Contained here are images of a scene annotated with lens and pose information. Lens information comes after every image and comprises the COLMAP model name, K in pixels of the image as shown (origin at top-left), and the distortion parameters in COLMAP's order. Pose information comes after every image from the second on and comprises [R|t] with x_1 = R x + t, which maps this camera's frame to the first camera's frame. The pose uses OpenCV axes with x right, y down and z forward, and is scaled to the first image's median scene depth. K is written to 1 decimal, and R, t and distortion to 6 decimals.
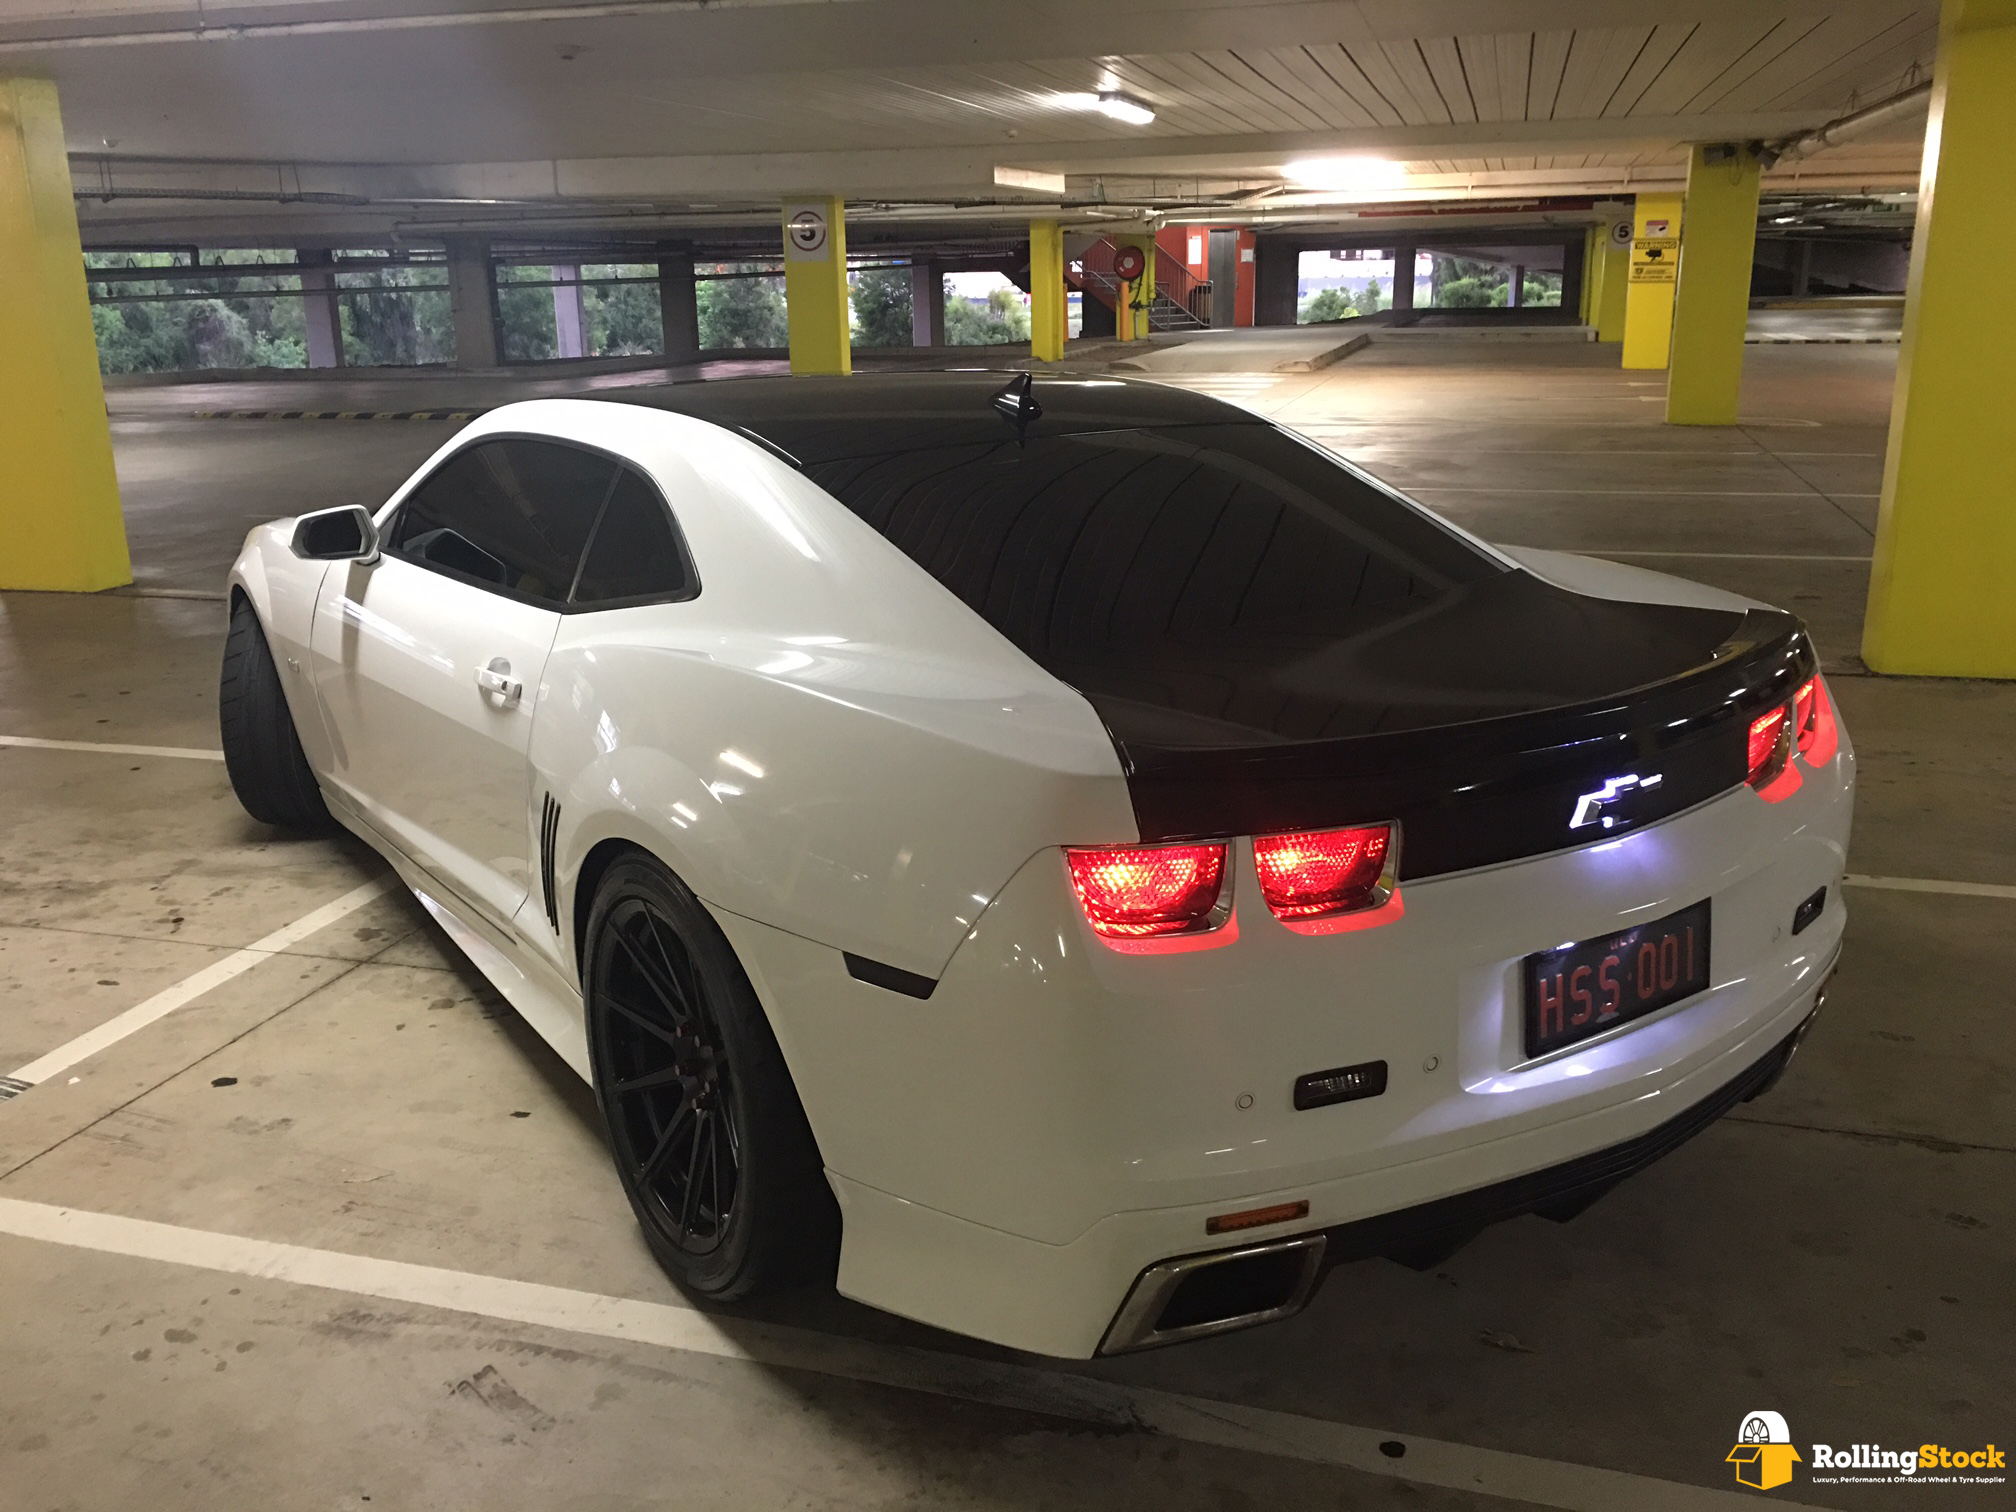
lens RADIAL K [[1701.4, 0, 998.4], [0, 1701.4, 743.1], [0, 0, 1]] dist [0.076081, -0.095329]
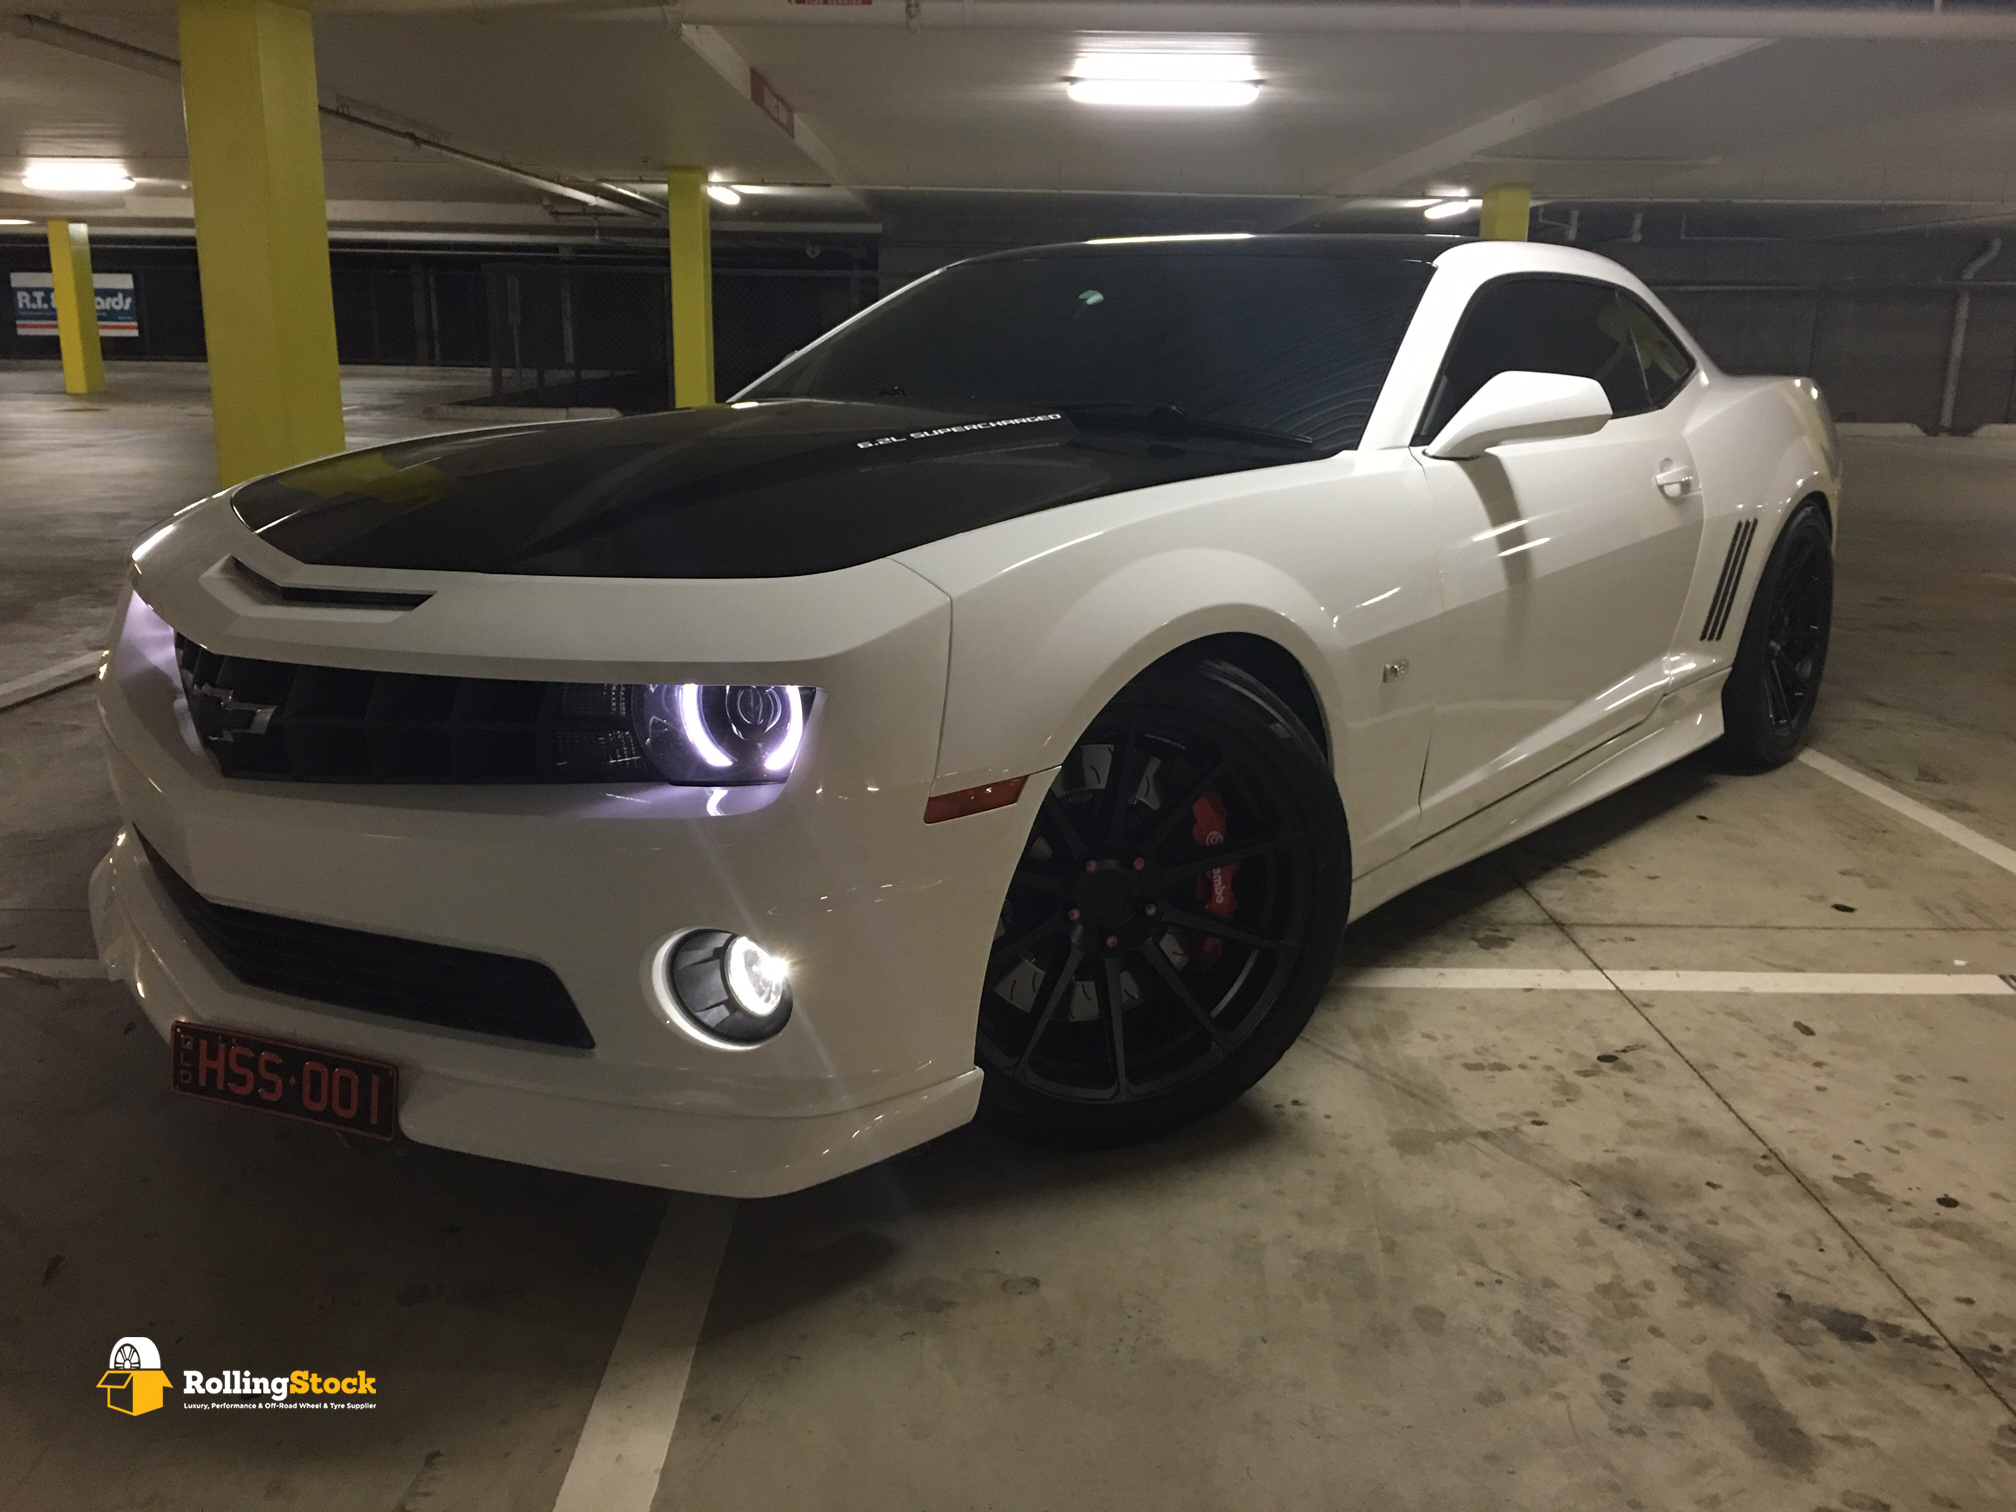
lens RADIAL K [[1701.4, 0, 998.4], [0, 1701.4, 743.1], [0, 0, 1]] dist [0.076081, -0.095329]
pose [[-0.281393, -0.209518, 0.936440, -0.972477], [0.254644, 0.924581, 0.283384, -0.238056], [-0.925189, 0.318201, -0.206818, 1.291258]]
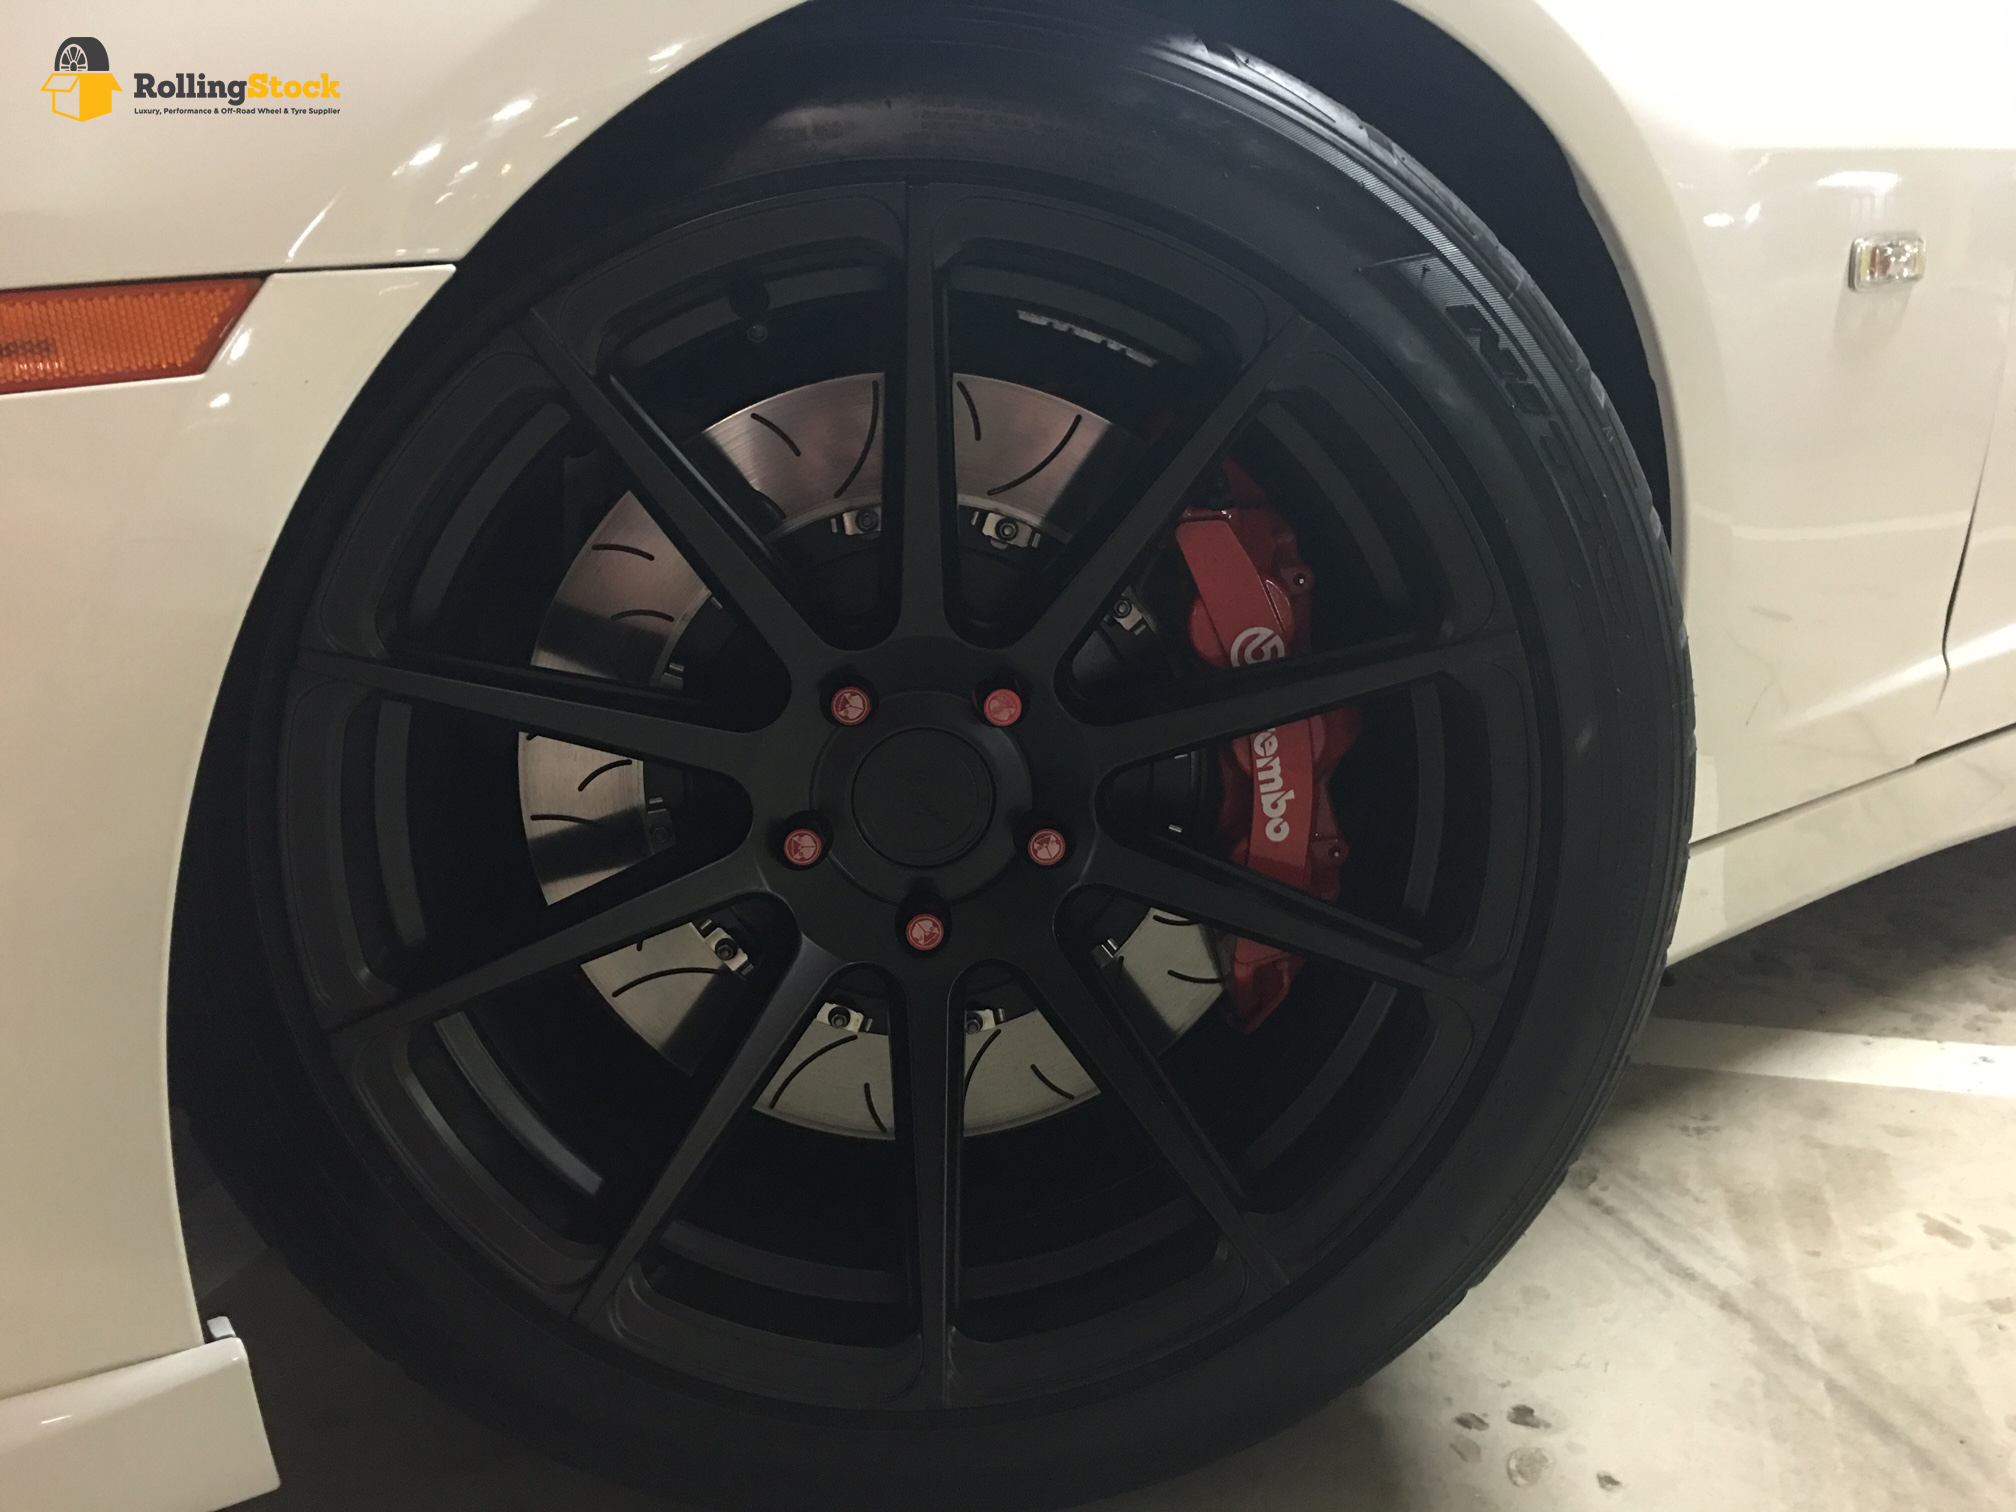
lens RADIAL K [[1701.4, 0, 998.4], [0, 1701.4, 743.1], [0, 0, 1]] dist [0.076081, -0.095329]
pose [[-0.020894, -0.225922, 0.973921, -0.663218], [0.293796, 0.929737, 0.221975, -0.074050], [-0.955640, 0.290773, 0.046949, 1.142300]]
